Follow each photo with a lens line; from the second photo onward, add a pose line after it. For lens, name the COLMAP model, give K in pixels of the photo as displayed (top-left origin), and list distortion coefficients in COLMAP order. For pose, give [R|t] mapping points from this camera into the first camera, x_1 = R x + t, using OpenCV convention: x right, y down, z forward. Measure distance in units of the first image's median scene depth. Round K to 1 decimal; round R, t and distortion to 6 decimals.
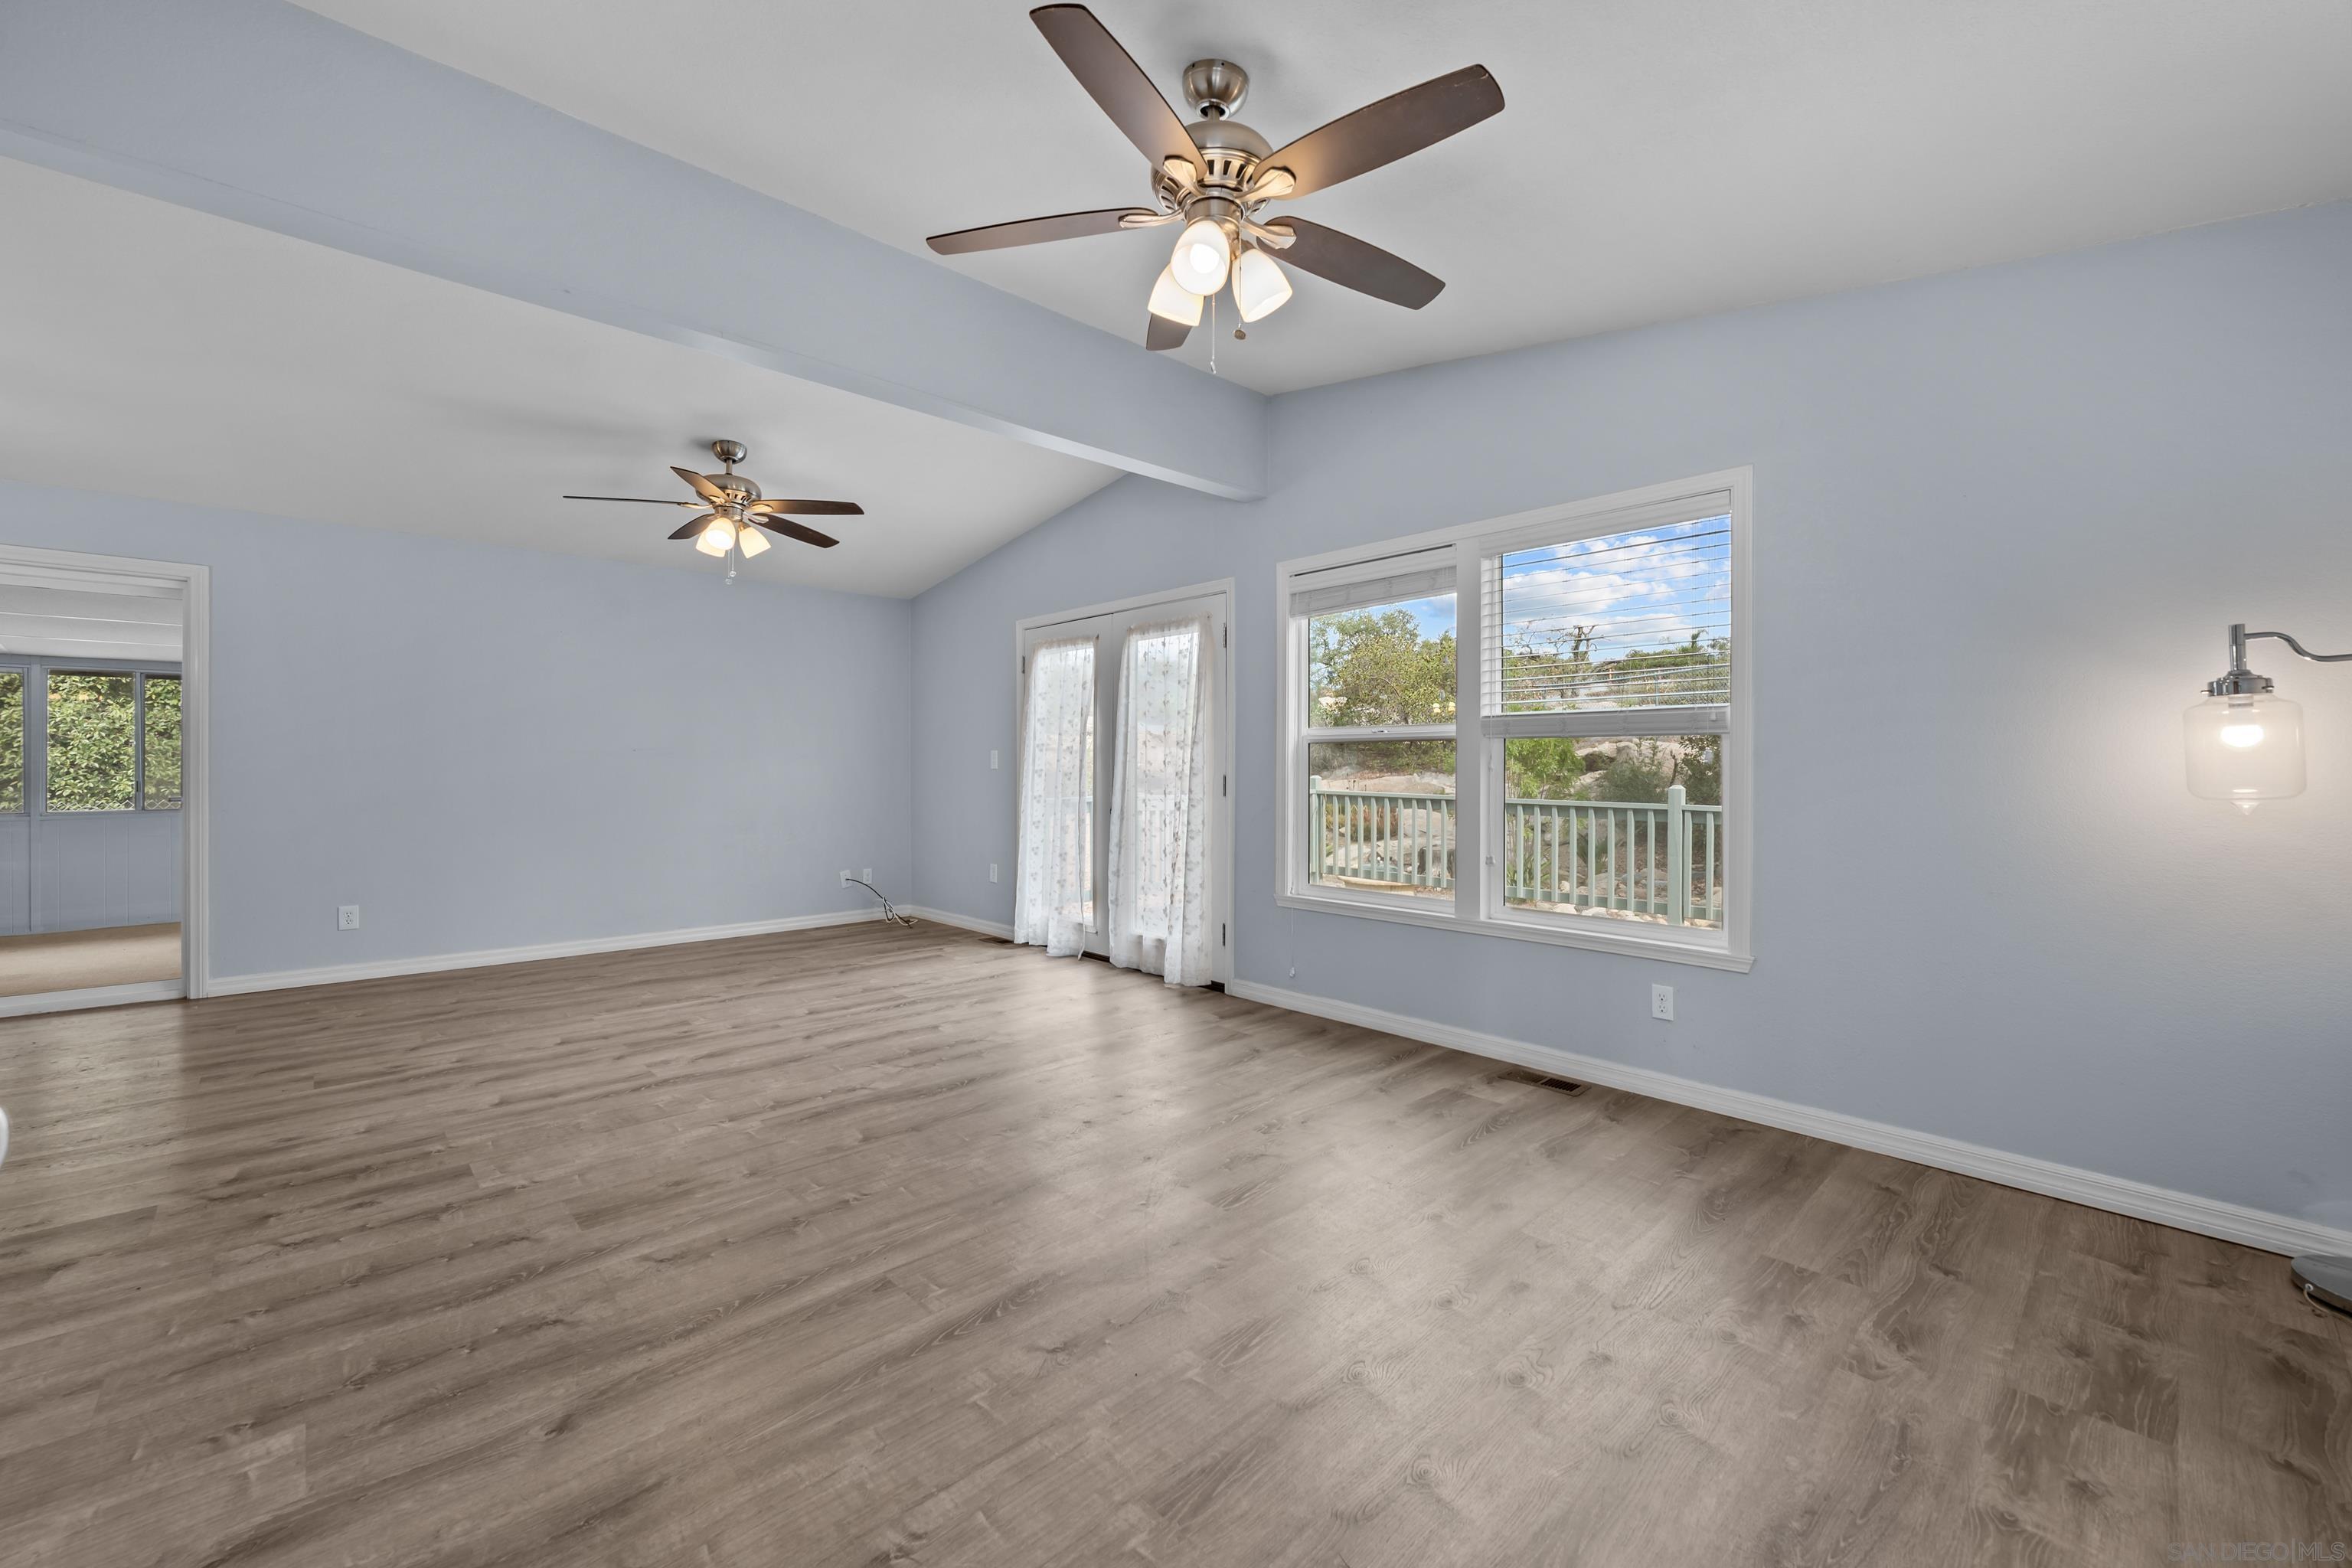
lens RADIAL K [[936.3, 0, 1182.0], [0, 936.3, 764.2], [0, 0, 1]] dist [-0.000067, 0.000083]
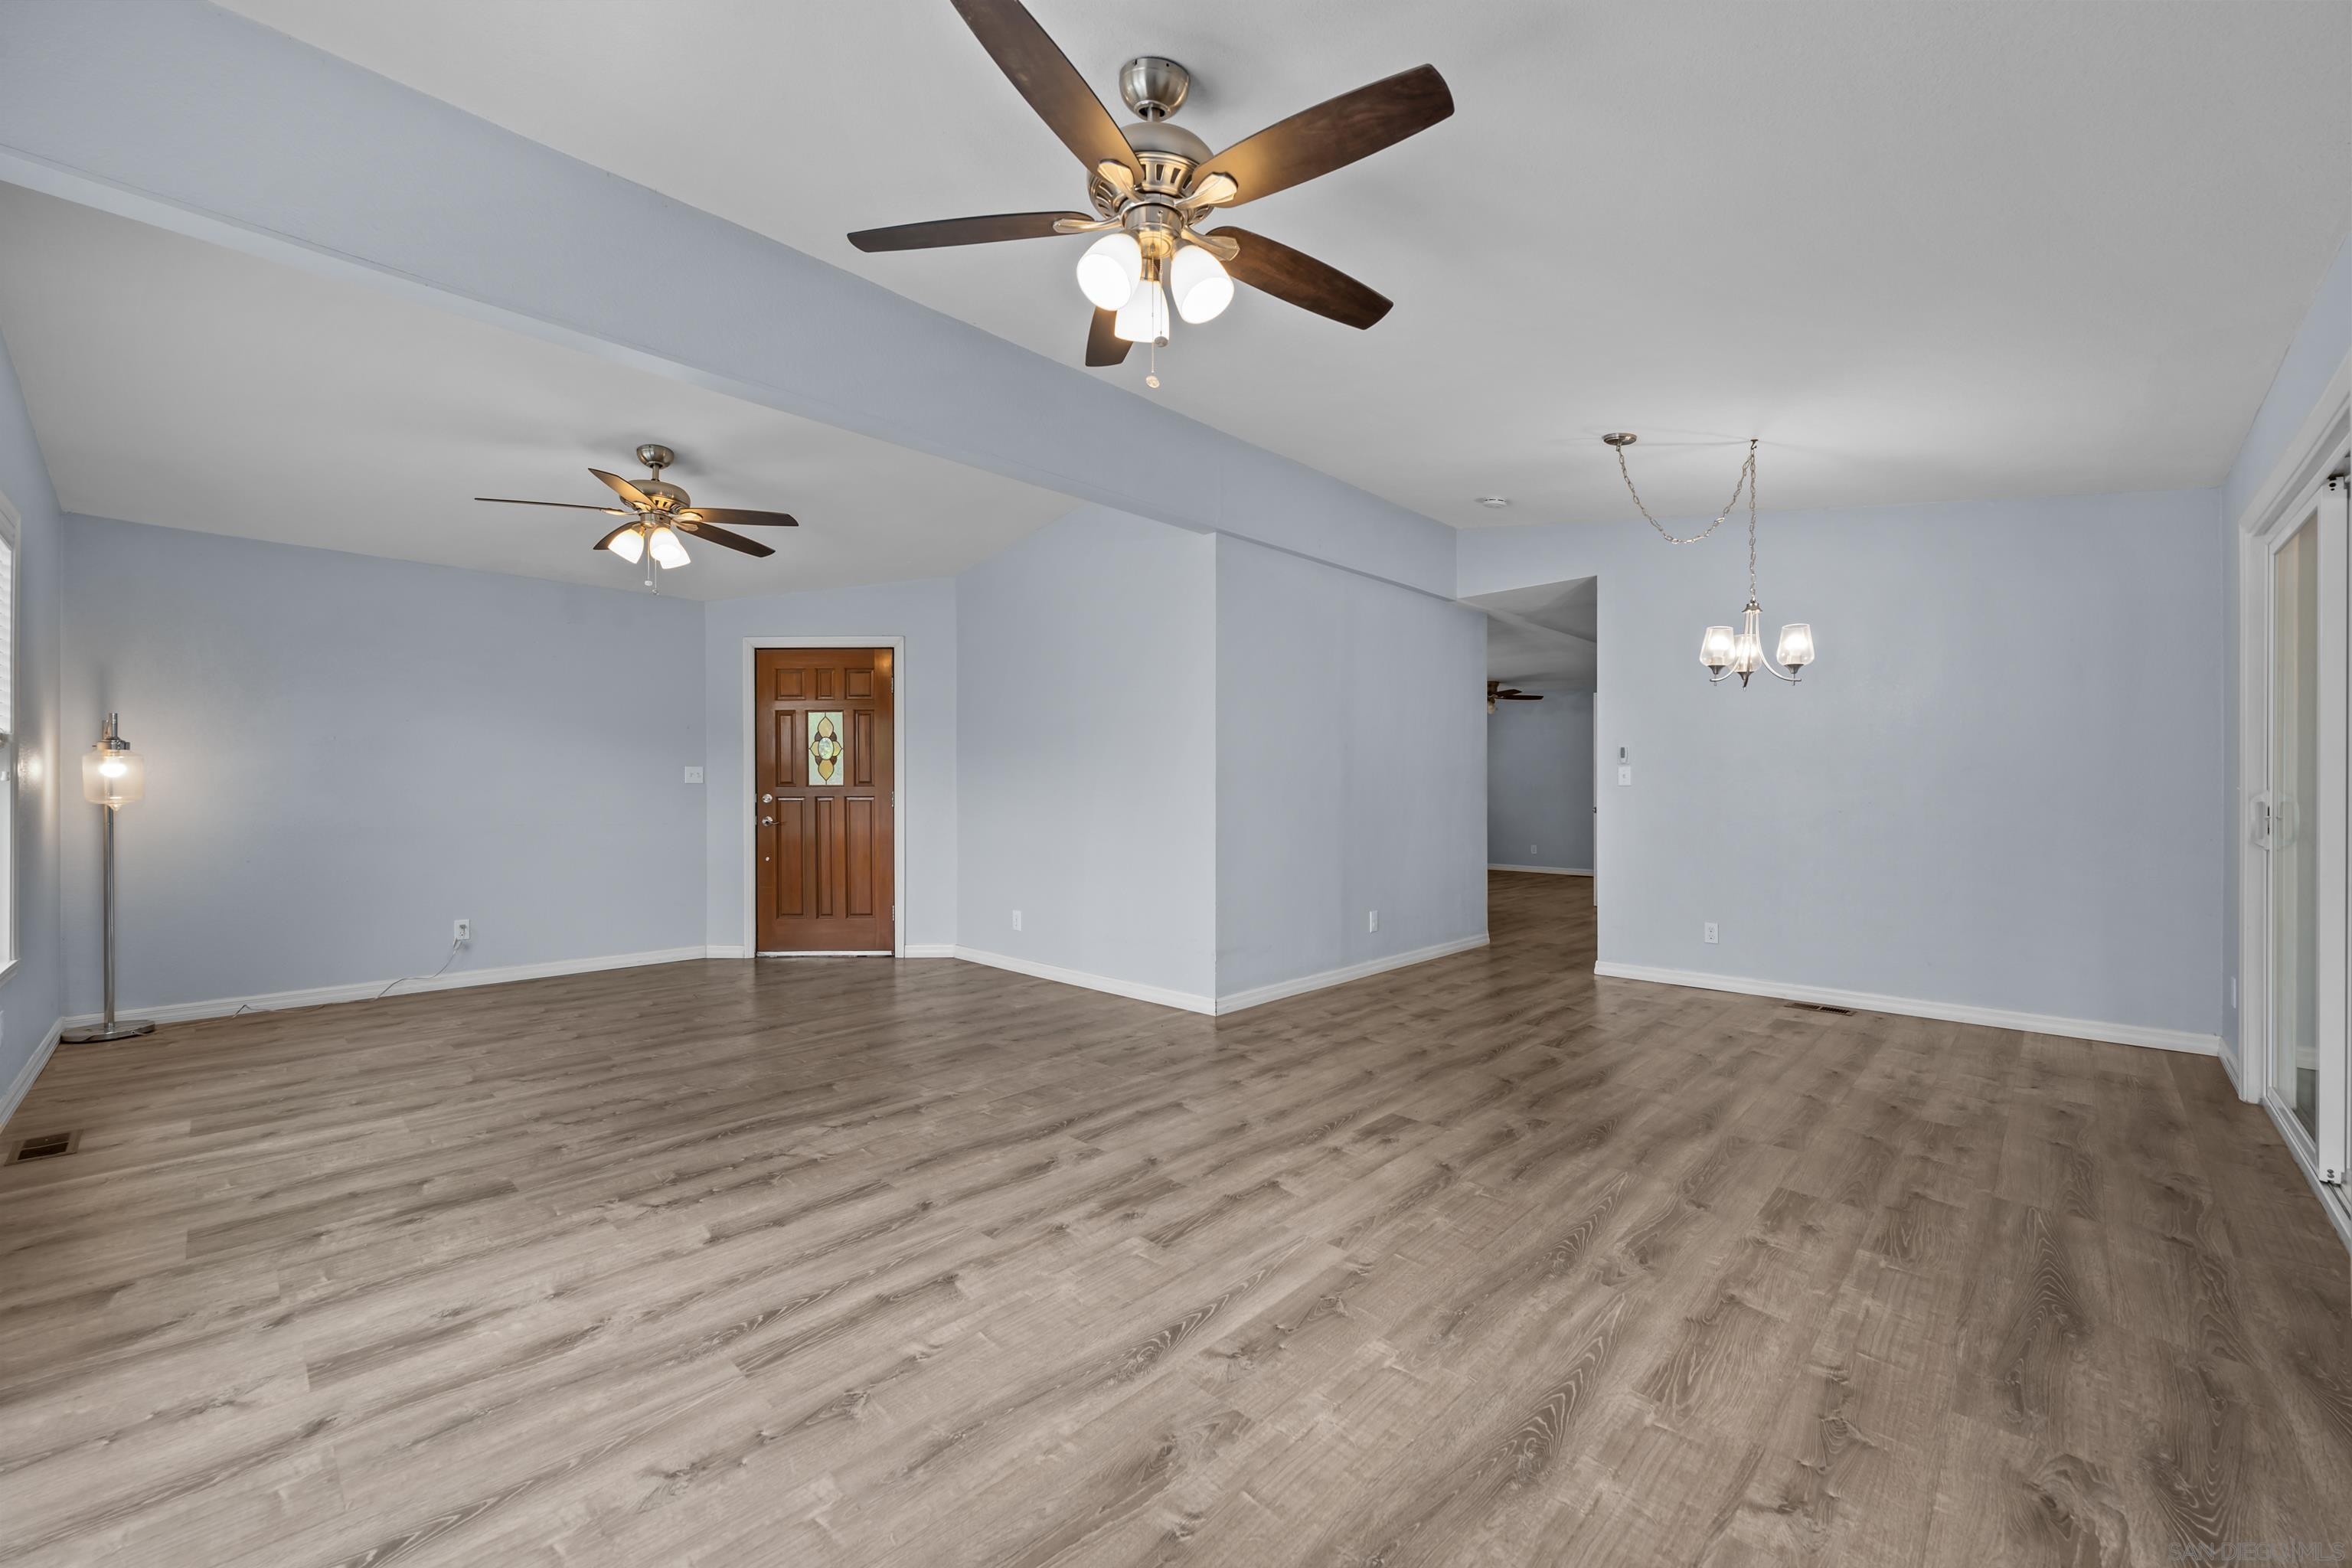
lens RADIAL K [[936.3, 0, 1171.1], [0, 936.3, 787.6], [0, 0, 1]] dist [-0.000067, 0.000083]
pose [[-0.999297, -0.002740, -0.037398, -0.686398], [-0.002656, 0.999994, -0.002298, 0.003463], [0.037404, -0.002197, -0.999298, 2.086906]]
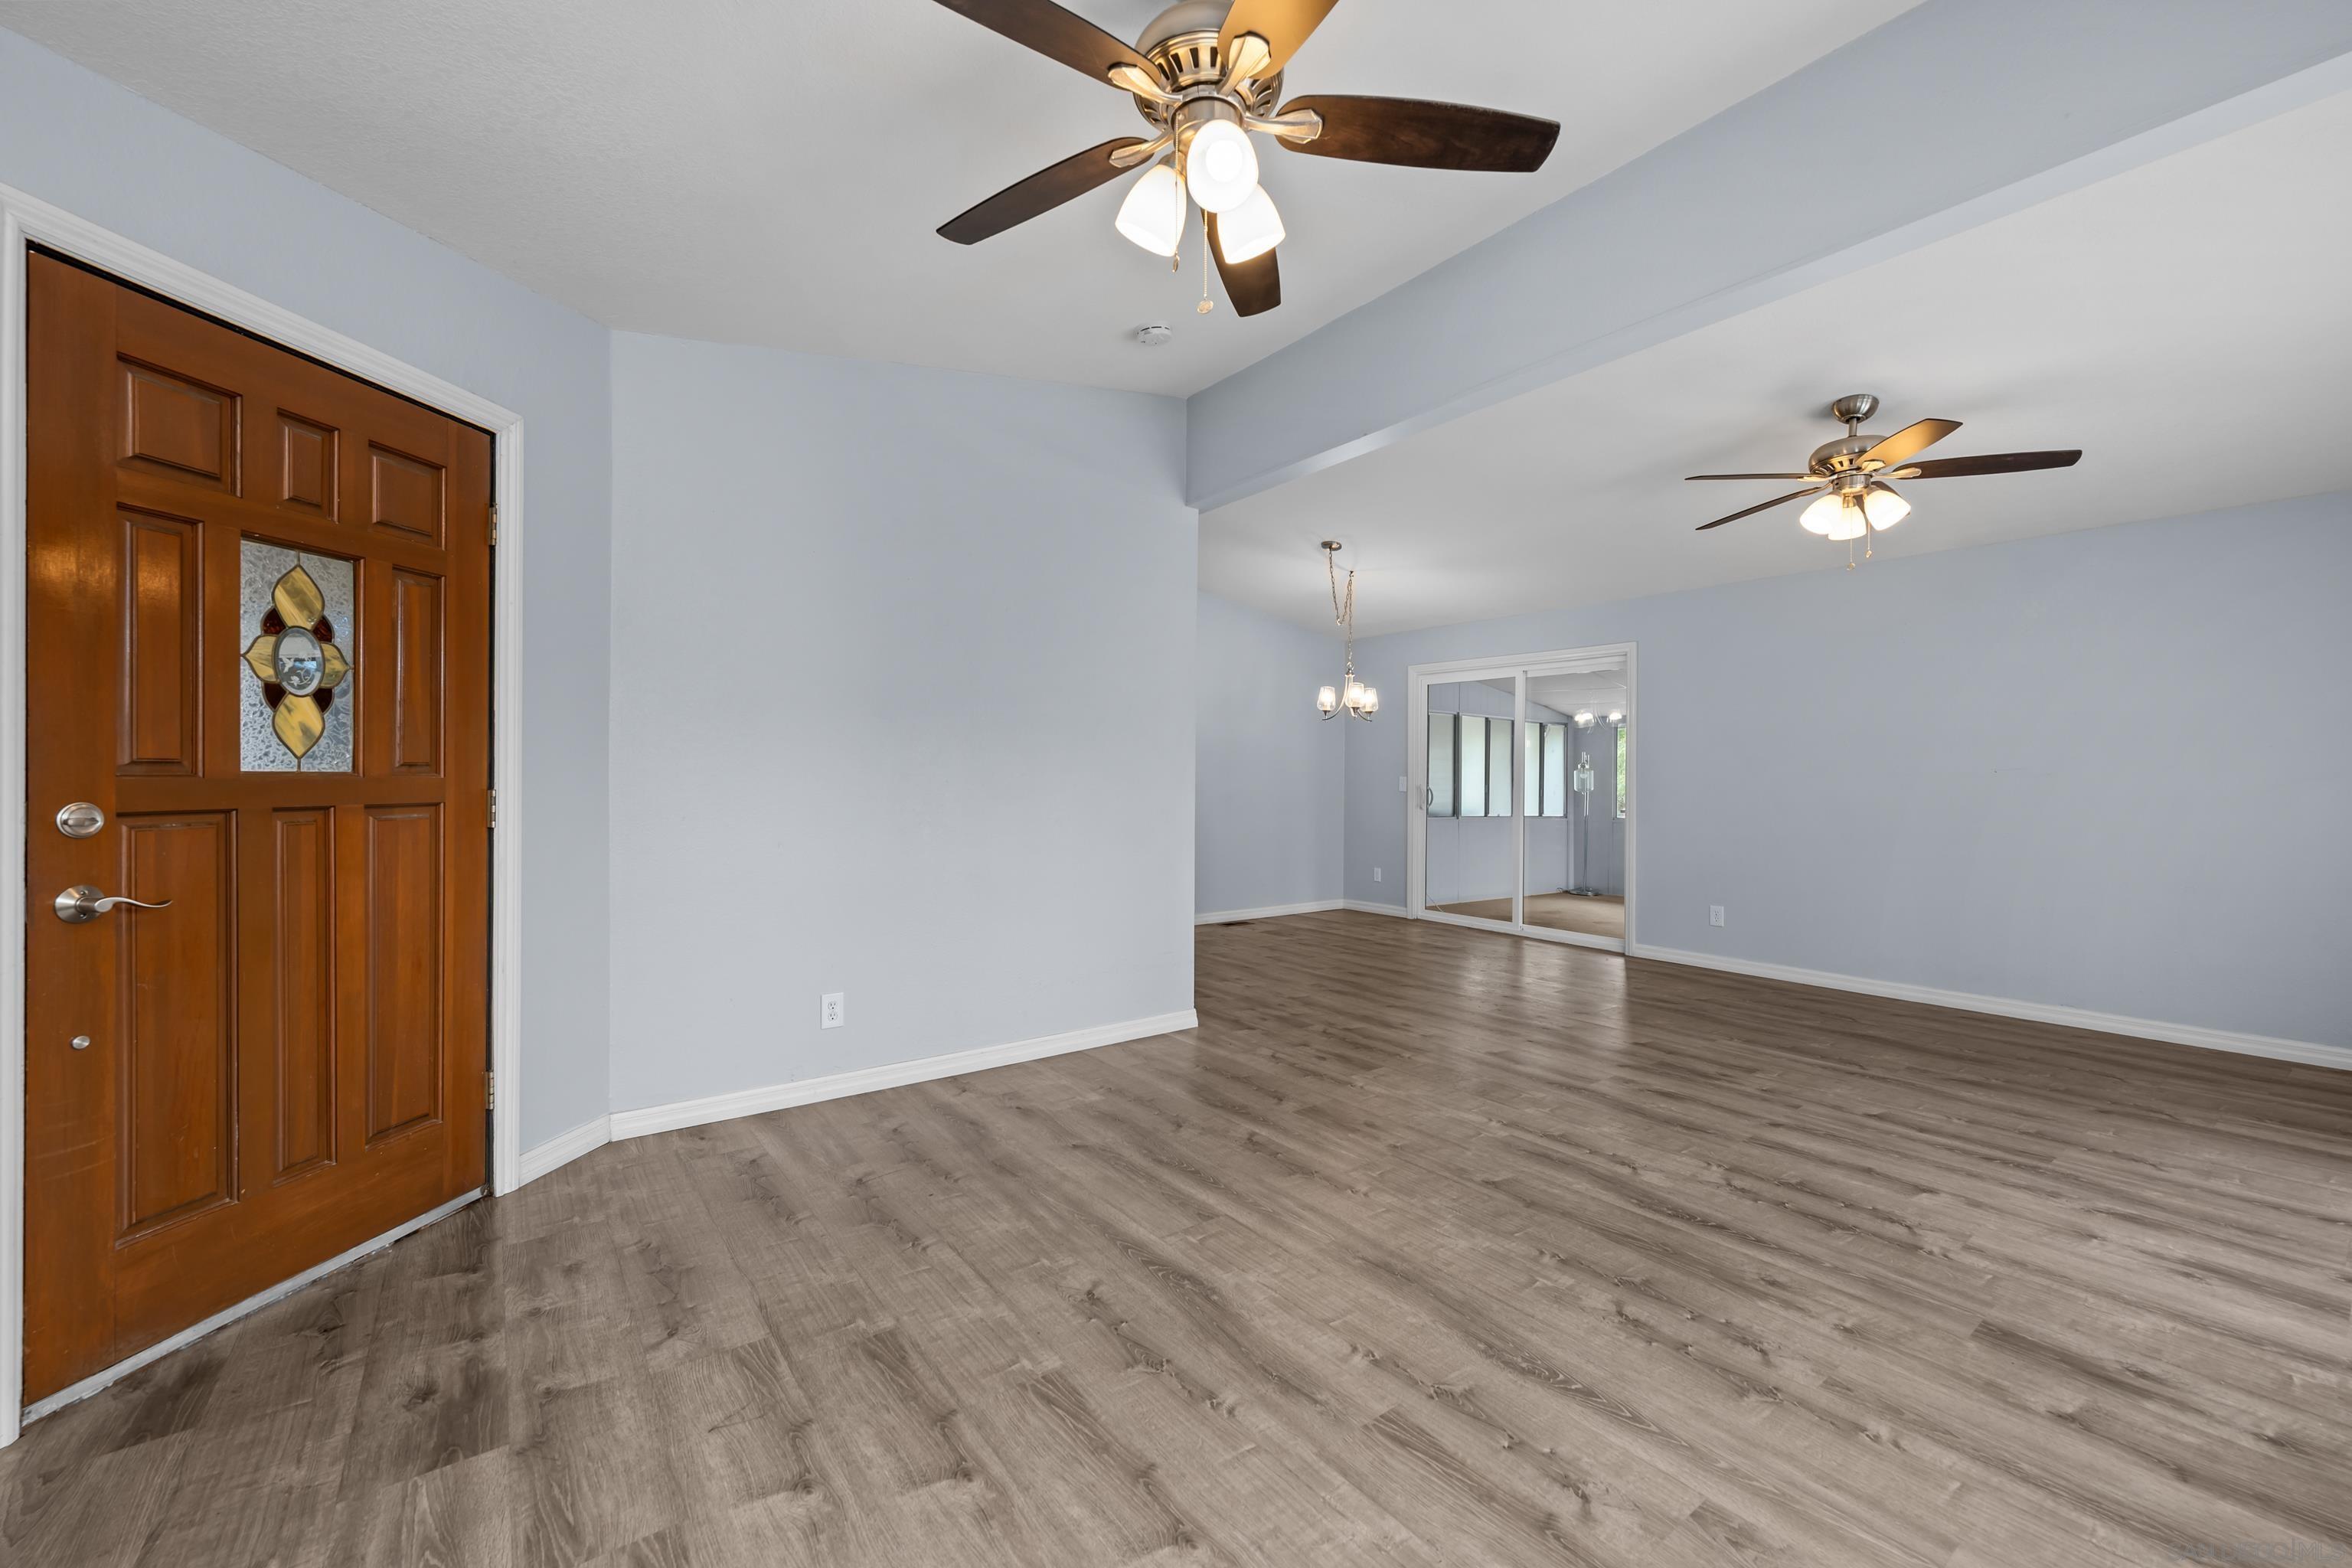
lens RADIAL K [[936.3, 0, 1179.9], [0, 936.3, 787.4], [0, 0, 1]] dist [-0.000067, 0.000083]
pose [[-0.114820, 0.003904, -0.993379, 0.584289], [-0.006264, 0.999970, 0.004654, -0.000856], [0.993367, 0.006757, -0.114792, 0.729585]]
